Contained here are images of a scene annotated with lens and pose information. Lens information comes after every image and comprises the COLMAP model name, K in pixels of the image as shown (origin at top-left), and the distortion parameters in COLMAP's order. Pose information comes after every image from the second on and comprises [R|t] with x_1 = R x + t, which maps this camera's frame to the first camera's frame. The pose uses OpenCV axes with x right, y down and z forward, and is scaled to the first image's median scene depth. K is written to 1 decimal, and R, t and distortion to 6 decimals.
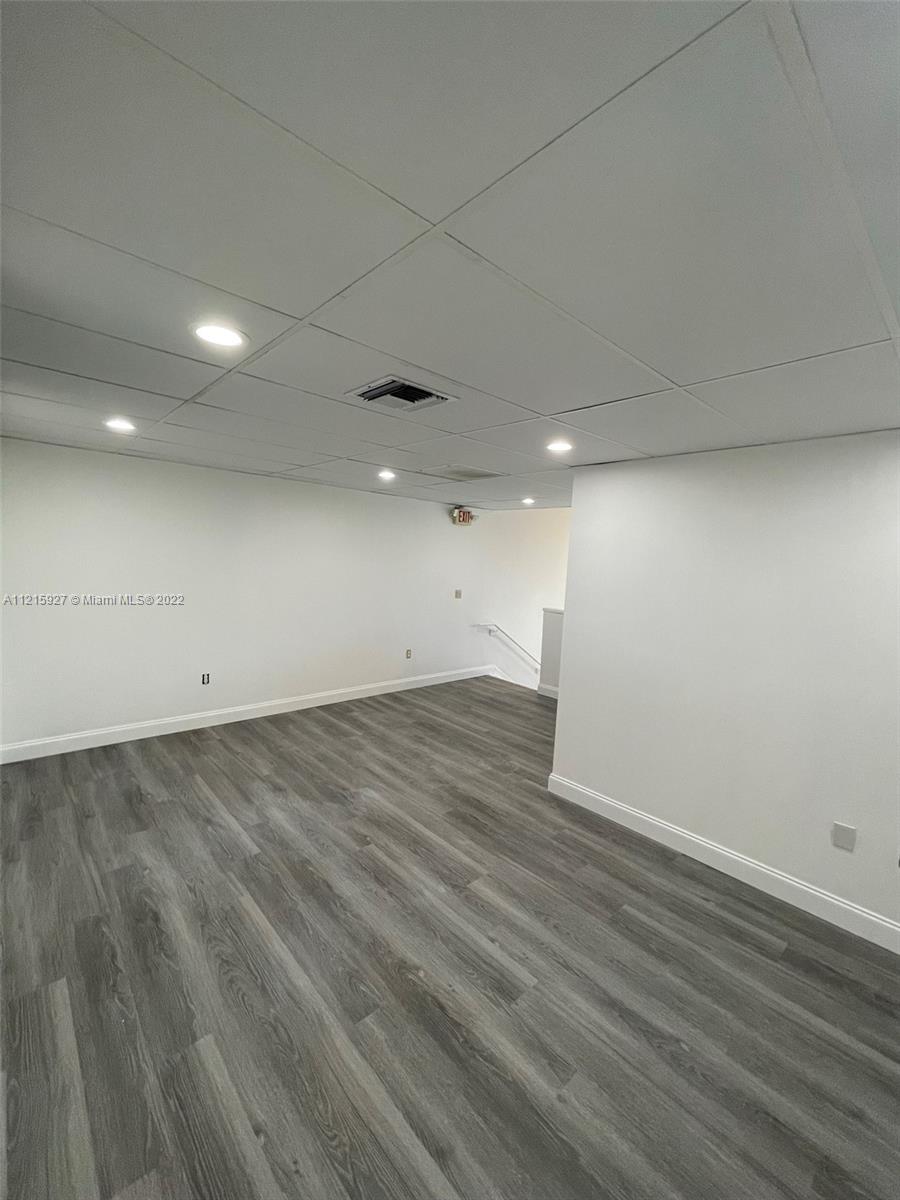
lens RADIAL K [[483.4, 0, 450.0], [0, 483.4, 602.3], [0, 0, 1]] dist [-0.000188, 0.000051]
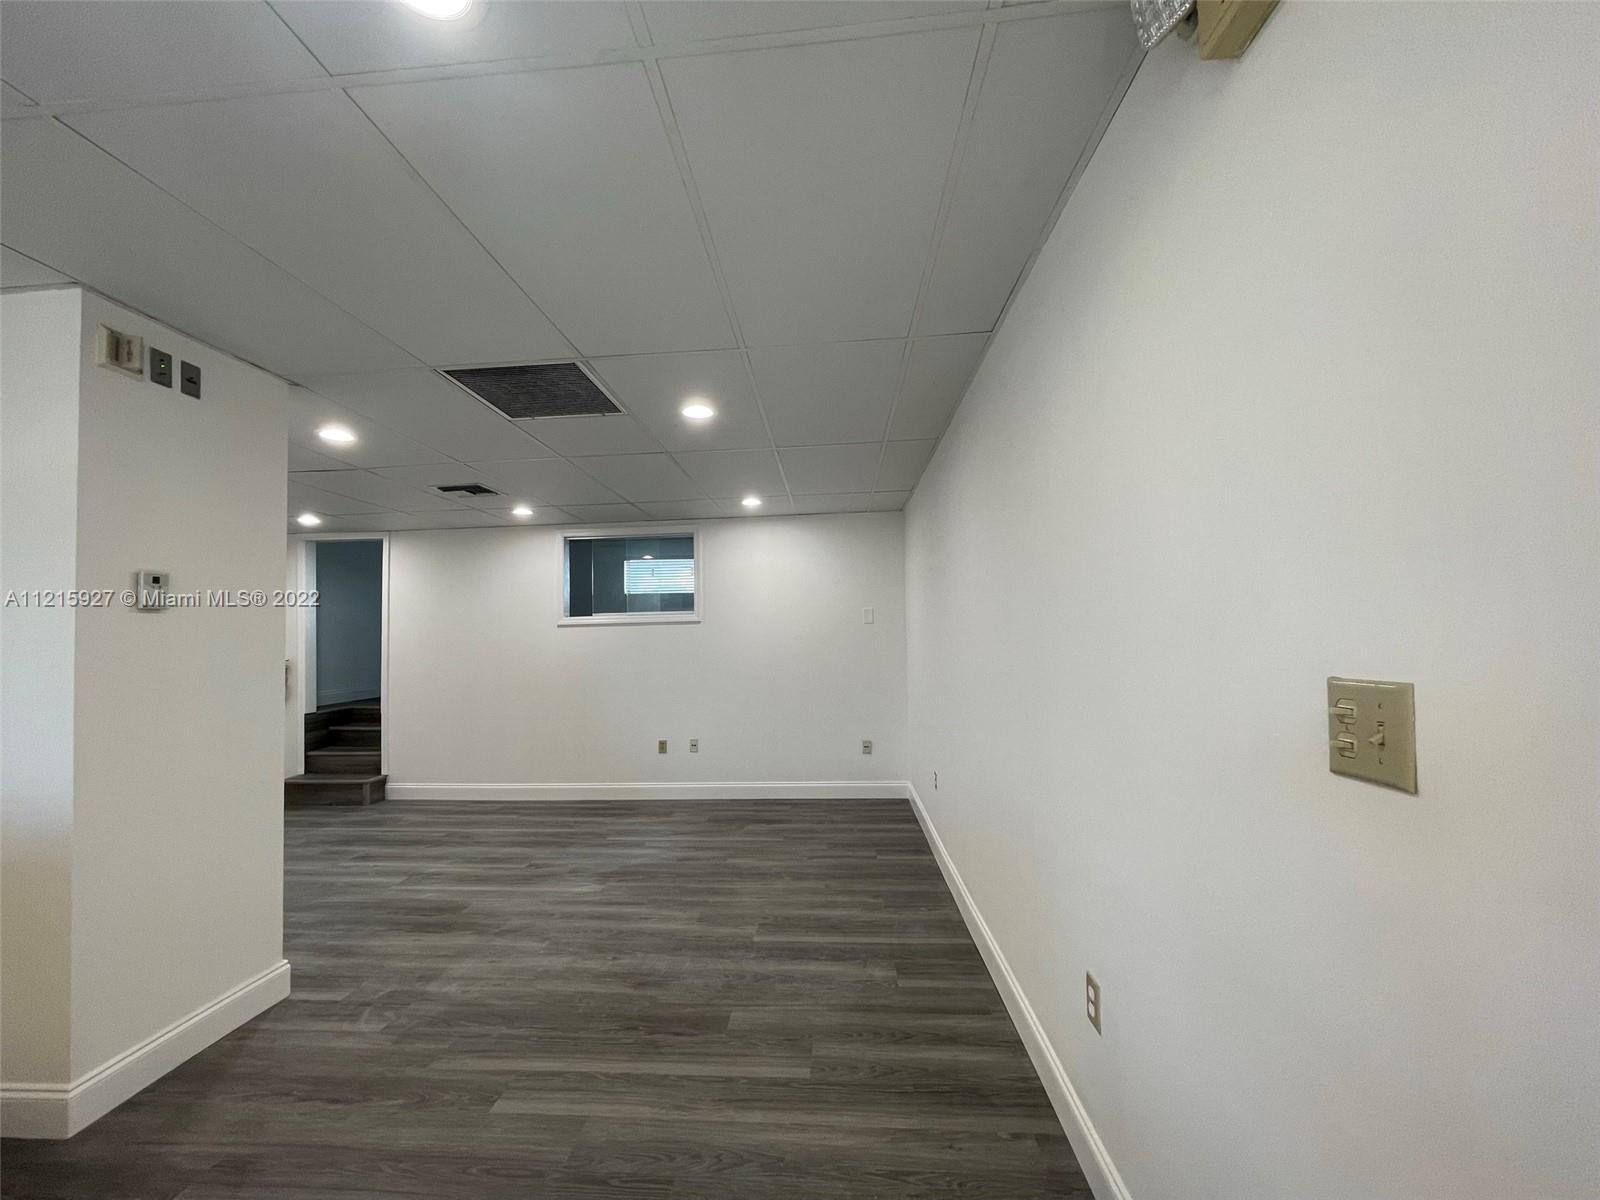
lens RADIAL K [[644.5, 0, 791.5], [0, 644.5, 606.4], [0, 0, 1]] dist [-0.000188, 0.000051]
pose [[-0.730957, -0.072151, -0.678599, 0.289716], [-0.080406, 0.996574, -0.019350, -0.052541], [0.677670, 0.040420, -0.734254, 1.740893]]
